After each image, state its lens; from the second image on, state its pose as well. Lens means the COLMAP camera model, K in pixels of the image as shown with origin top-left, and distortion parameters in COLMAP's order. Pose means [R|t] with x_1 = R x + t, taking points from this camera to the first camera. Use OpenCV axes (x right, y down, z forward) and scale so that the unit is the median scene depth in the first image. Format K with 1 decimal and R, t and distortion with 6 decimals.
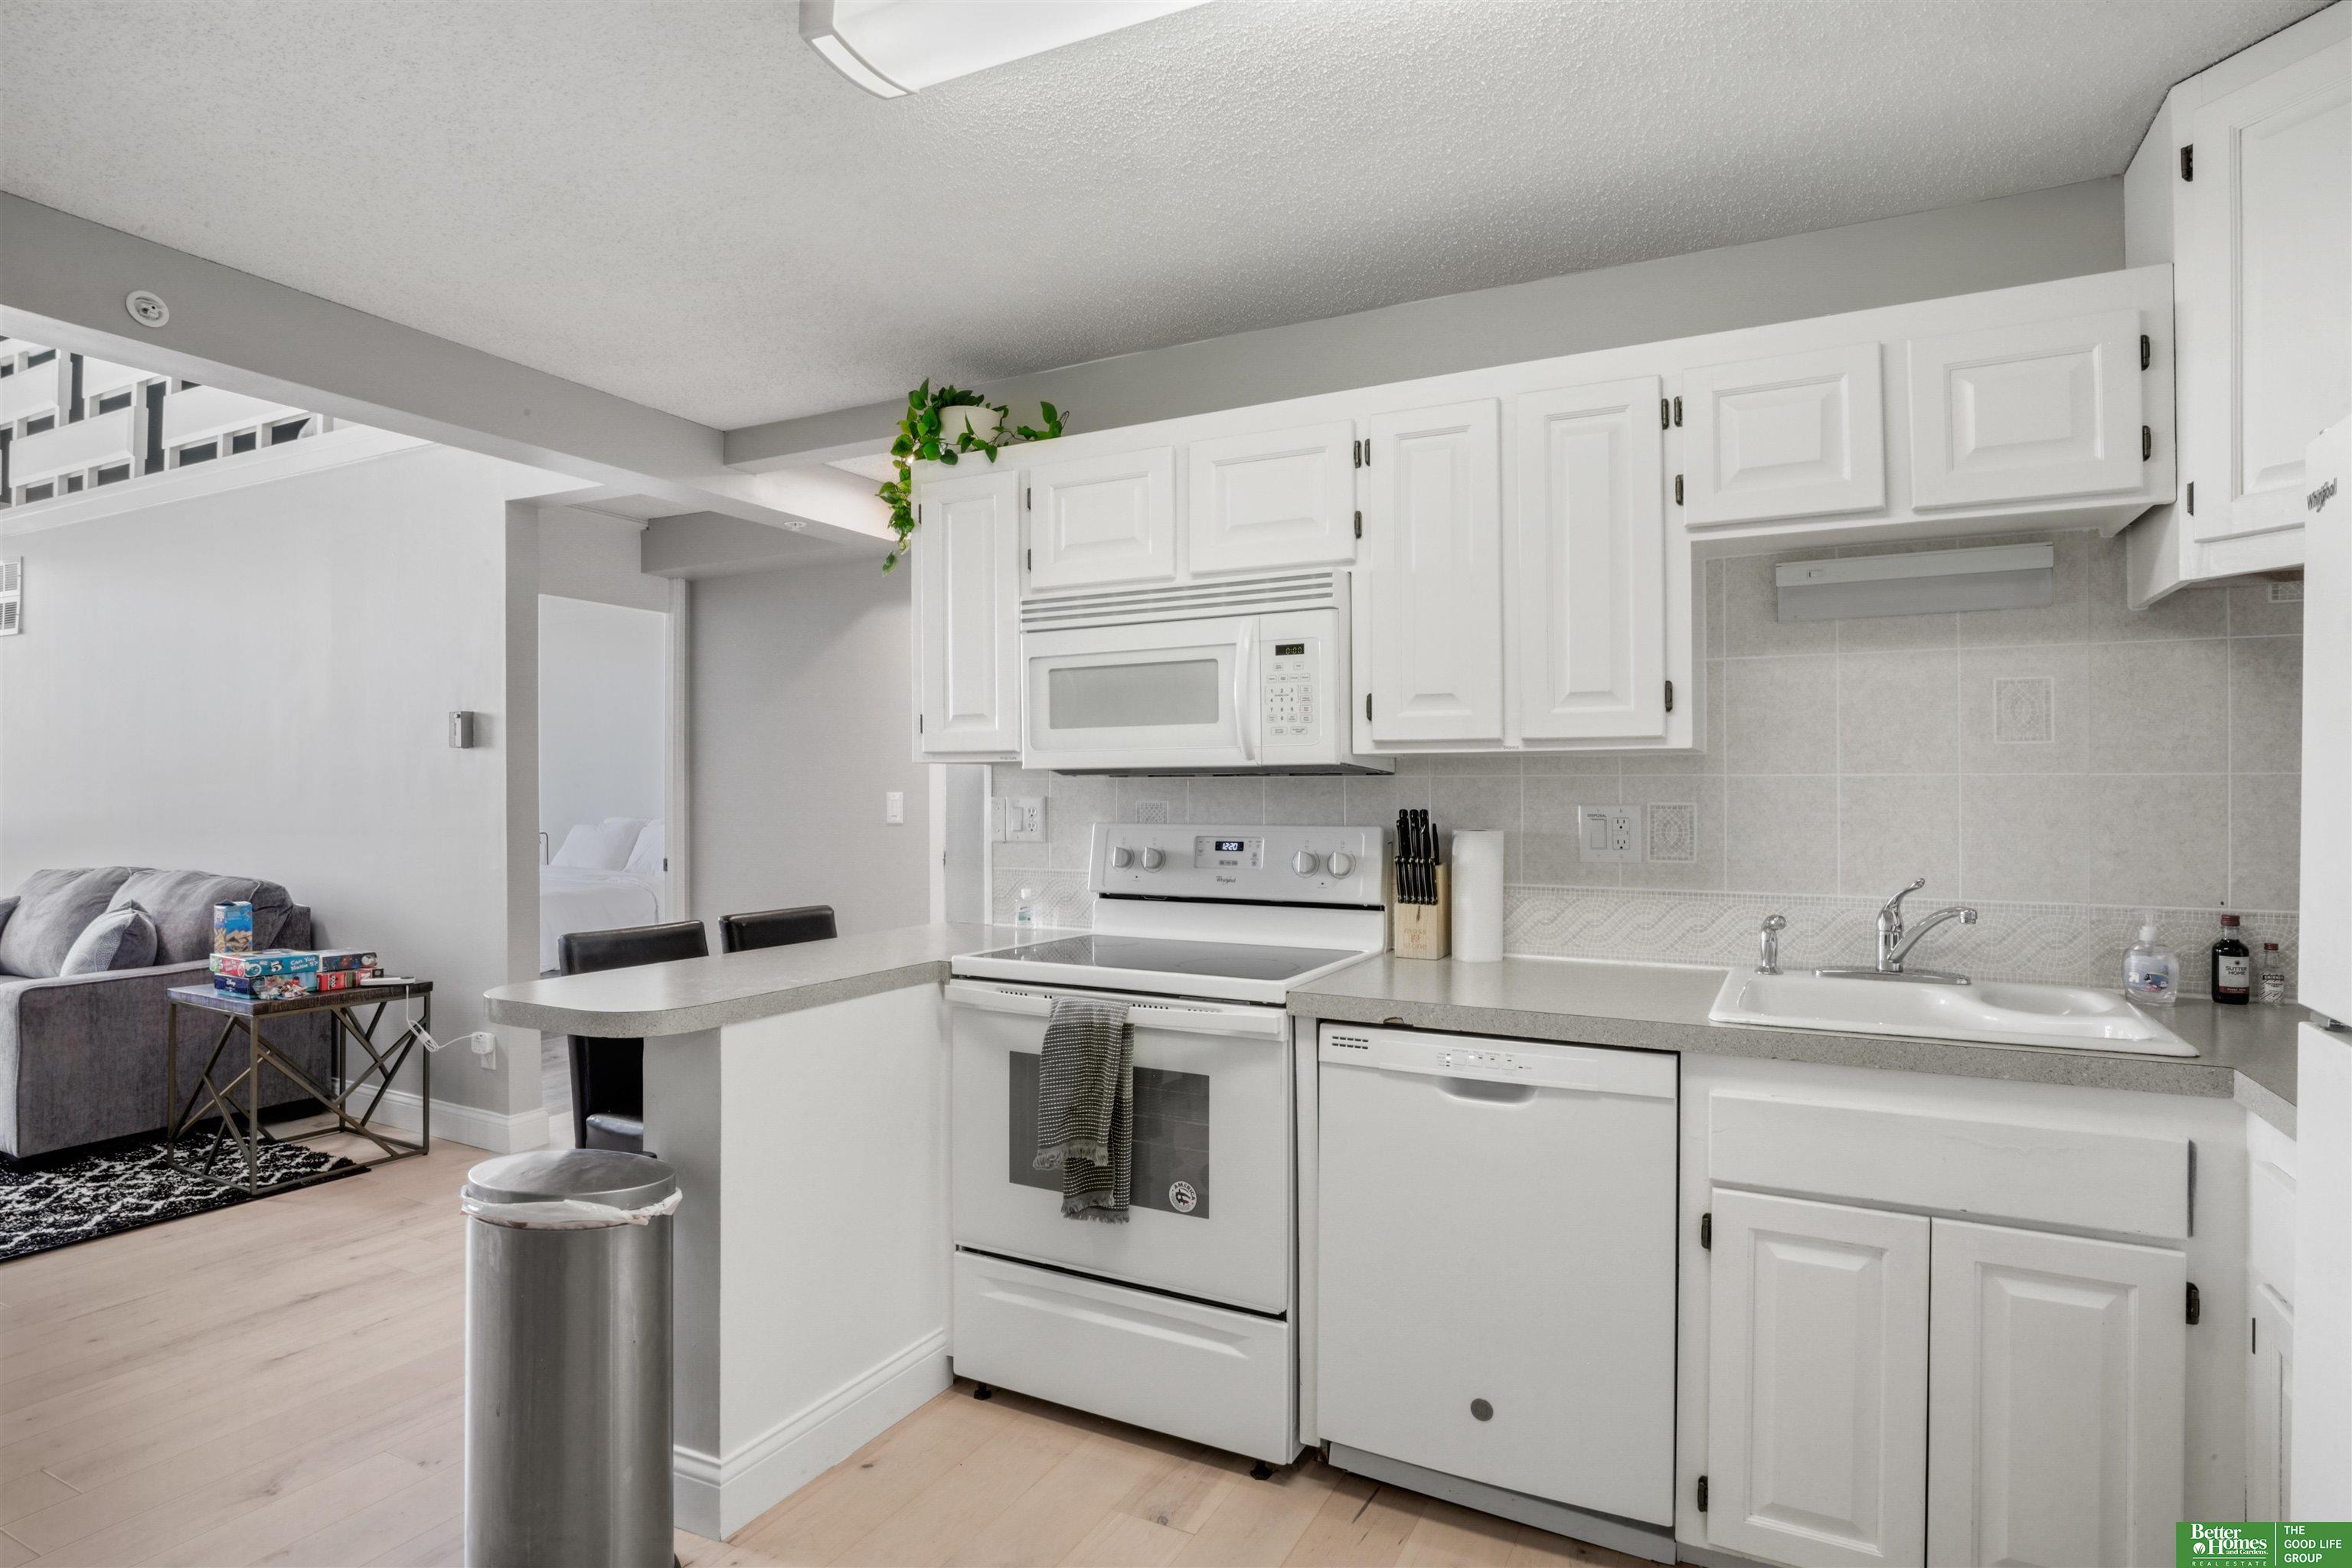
lens RADIAL K [[1215.0, 0, 1180.3], [0, 1215.0, 779.9], [0, 0, 1]] dist [-0.022388, -0.000373]
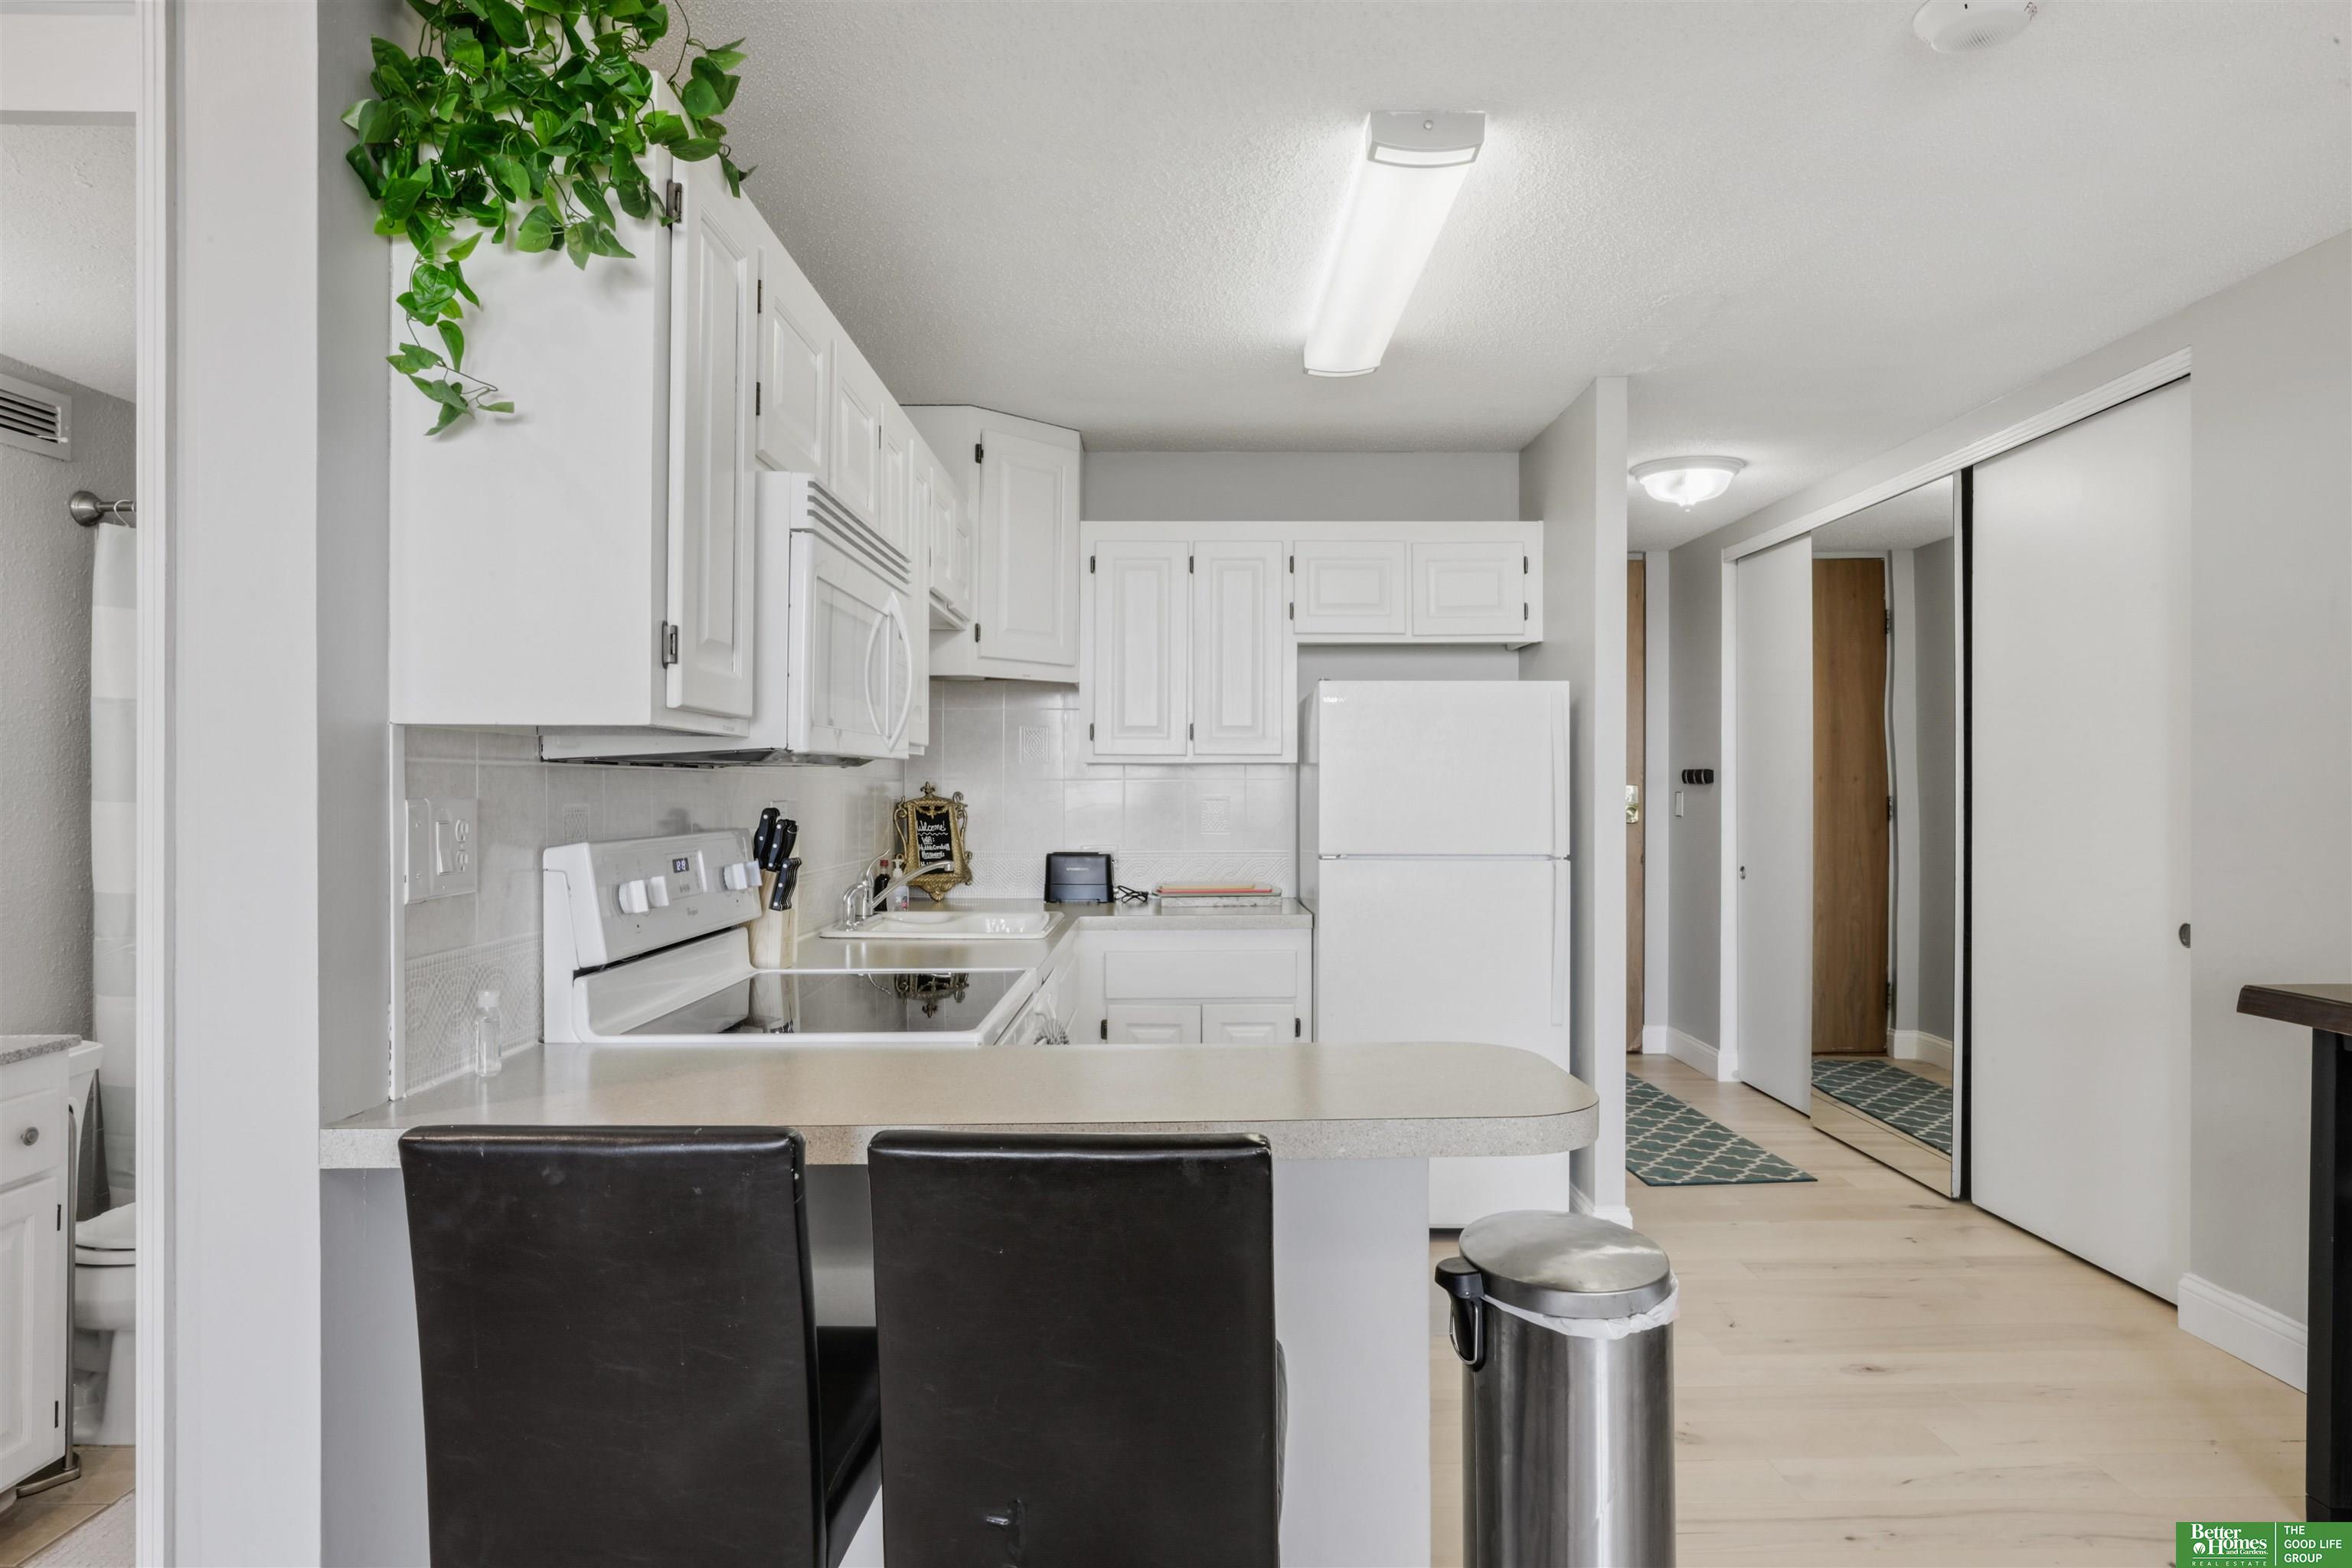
lens RADIAL K [[1454.2, 0, 1182.2], [0, 1454.2, 791.5], [0, 0, 1]] dist [-0.008466, -0.000444]
pose [[-0.476241, -0.000227, 0.879315, -0.969027], [-0.006744, 0.999972, -0.003394, 0.014314], [-0.879289, -0.007546, -0.476229, 1.320133]]
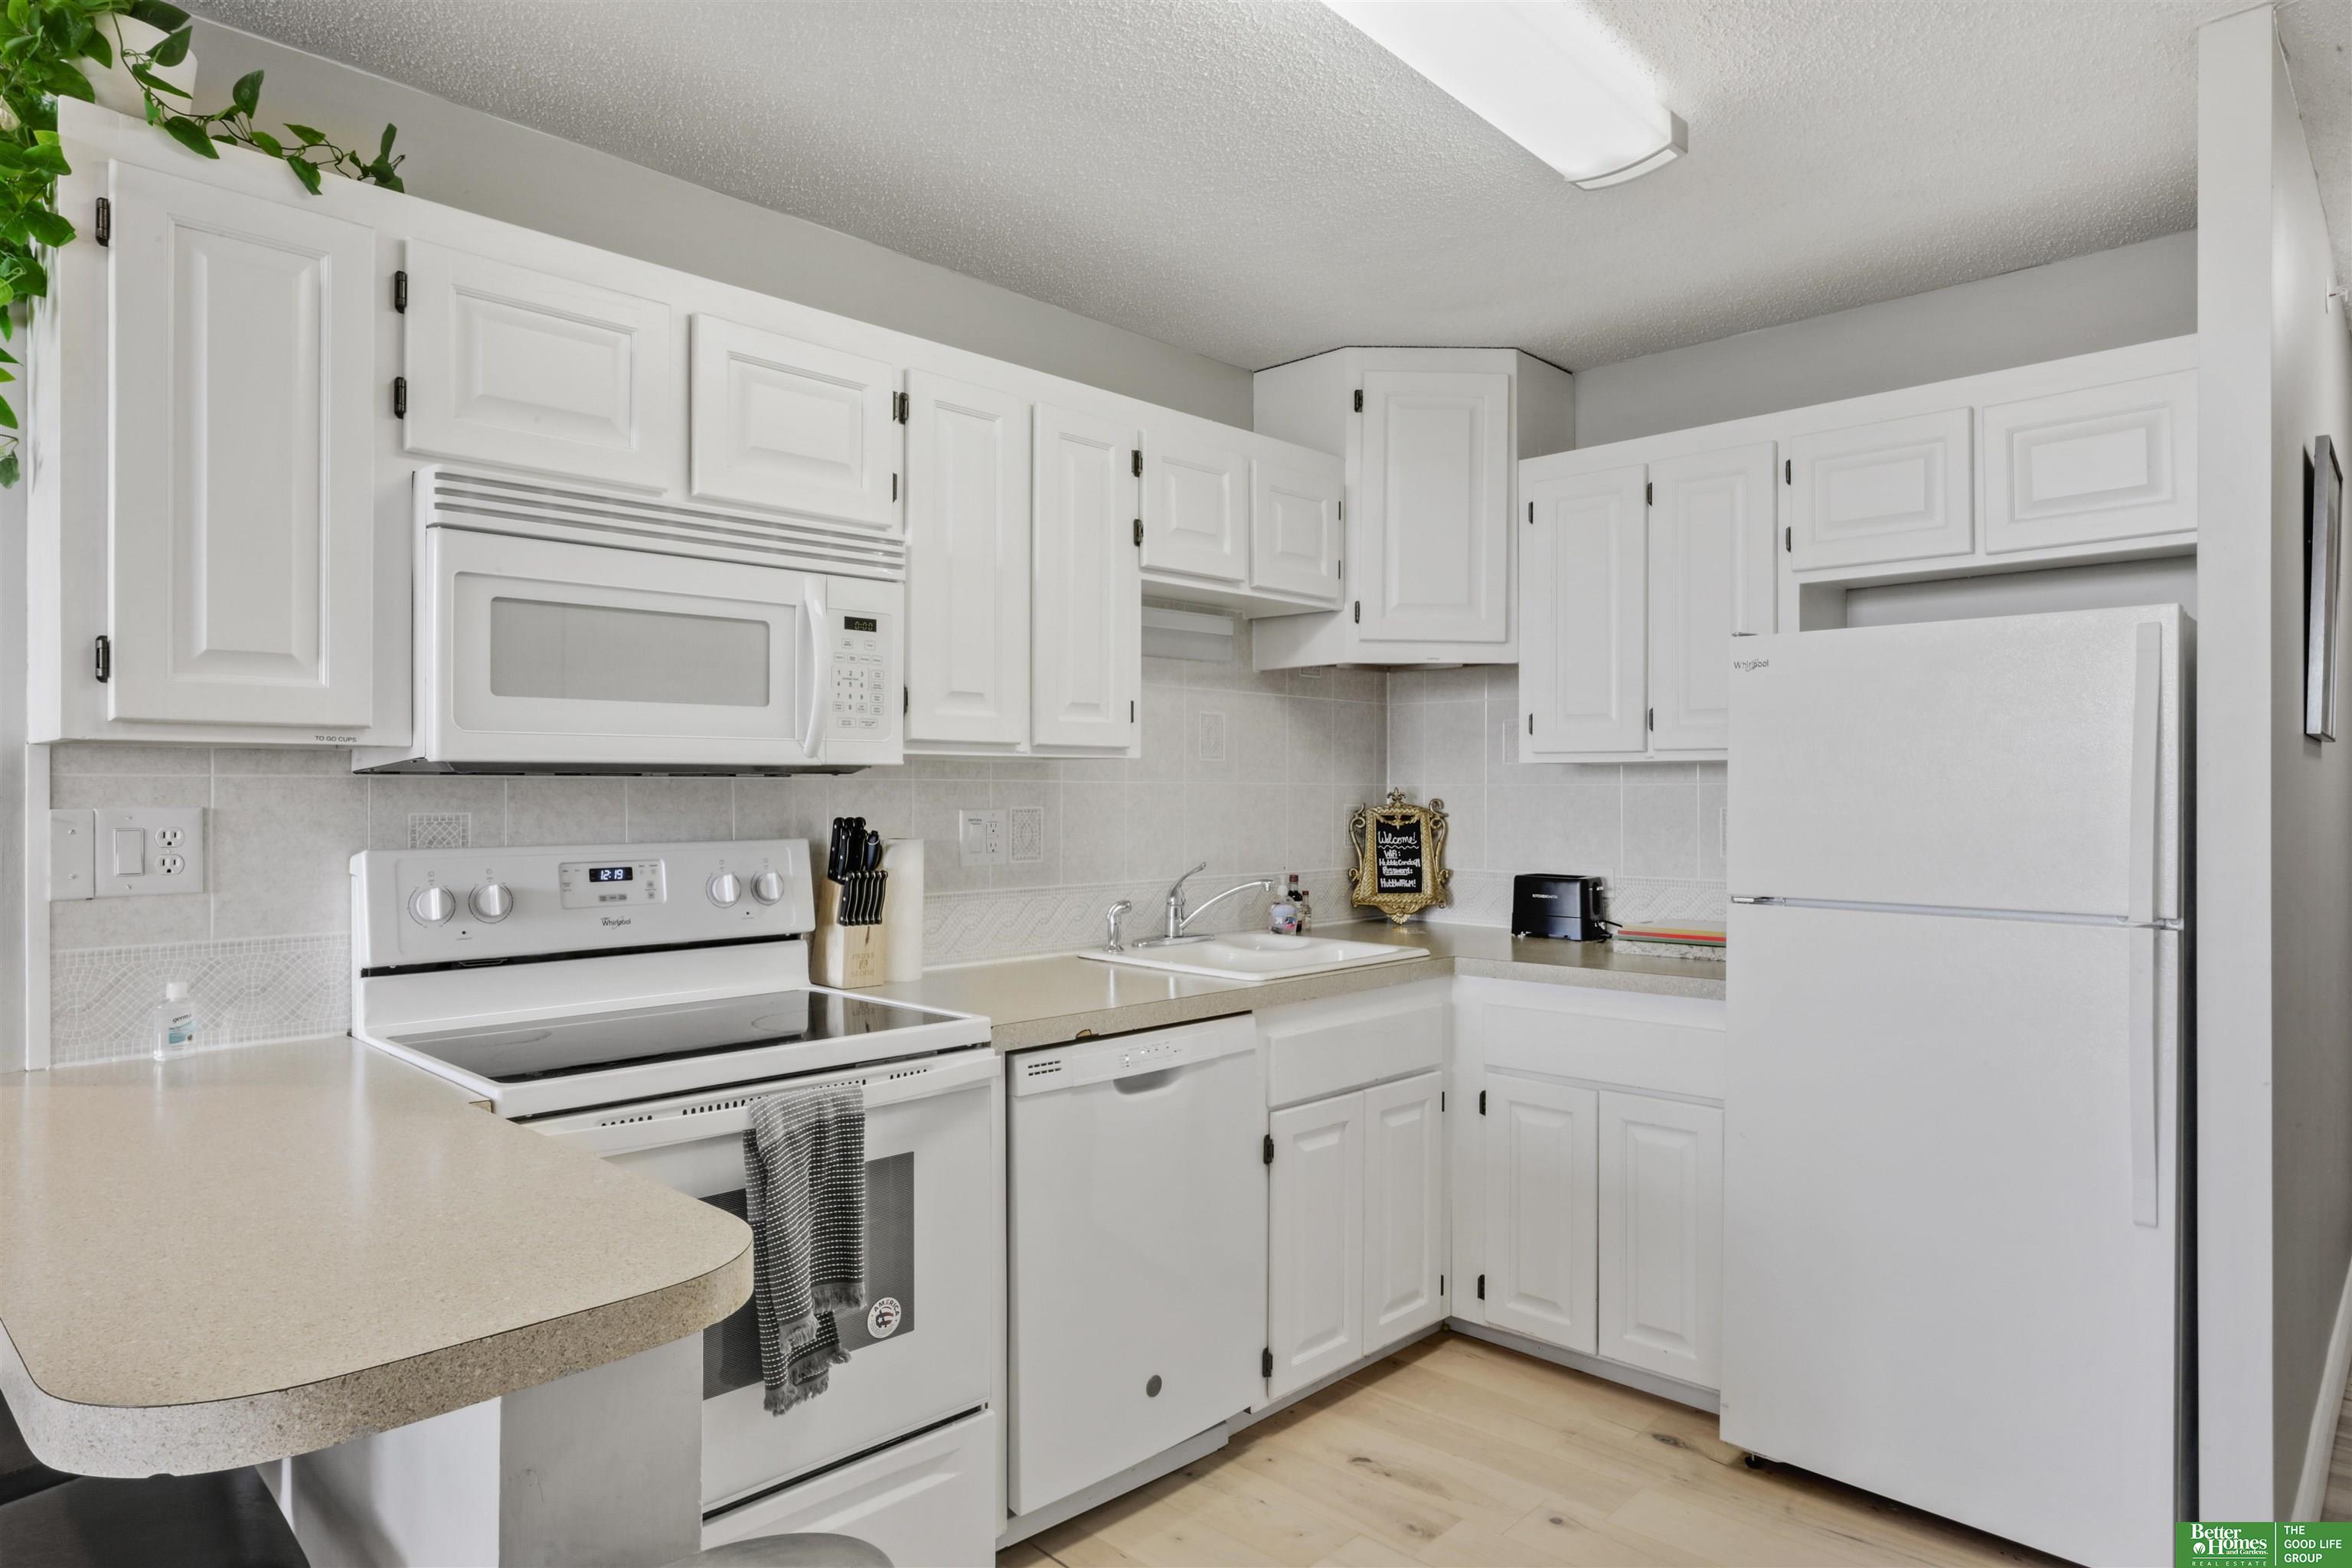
lens RADIAL K [[1375.5, 0, 1177.9], [0, 1375.5, 784.6], [0, 0, 1]] dist [-0.007775, 0.000509]
pose [[0.288363, 0.005528, 0.957505, -0.725624], [-0.008844, 0.999956, -0.003110, 0.001849], [-0.957480, -0.007571, 0.288400, 0.519742]]
